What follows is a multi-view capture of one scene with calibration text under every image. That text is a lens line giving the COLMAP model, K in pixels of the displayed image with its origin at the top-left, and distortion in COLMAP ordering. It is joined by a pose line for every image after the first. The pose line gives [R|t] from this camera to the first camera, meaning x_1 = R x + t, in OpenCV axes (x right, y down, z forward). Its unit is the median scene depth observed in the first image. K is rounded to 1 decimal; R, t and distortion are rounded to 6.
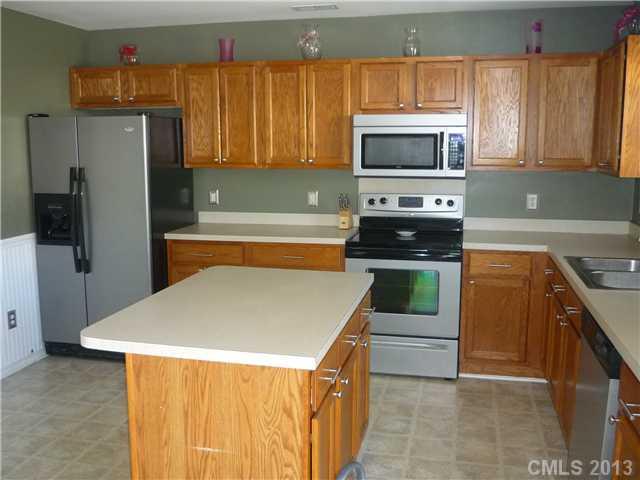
lens RADIAL K [[646.2, 0, 320.2], [0, 646.2, 238.3], [0, 0, 1]] dist [-0.007019, 0.000000]
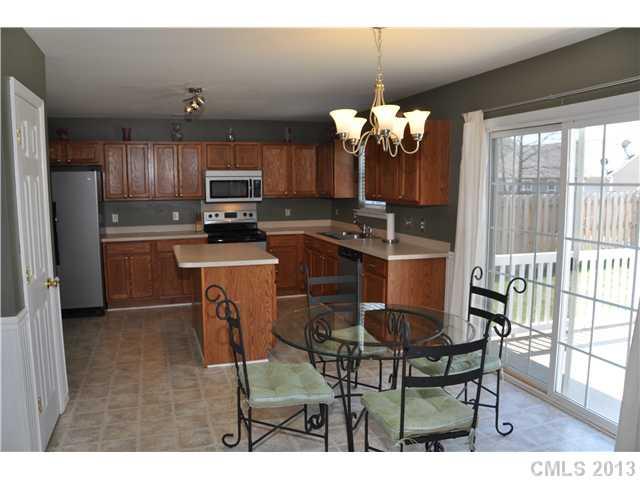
lens RADIAL K [[513.3, 0, 319.1], [0, 513.3, 241.8], [0, 0, 1]] dist [0.000082, 0.001704]
pose [[0.857570, -0.069127, 0.509702, -0.454968], [0.088413, 0.995990, -0.013676, 0.072253], [-0.506712, 0.056792, 0.860243, -0.485865]]
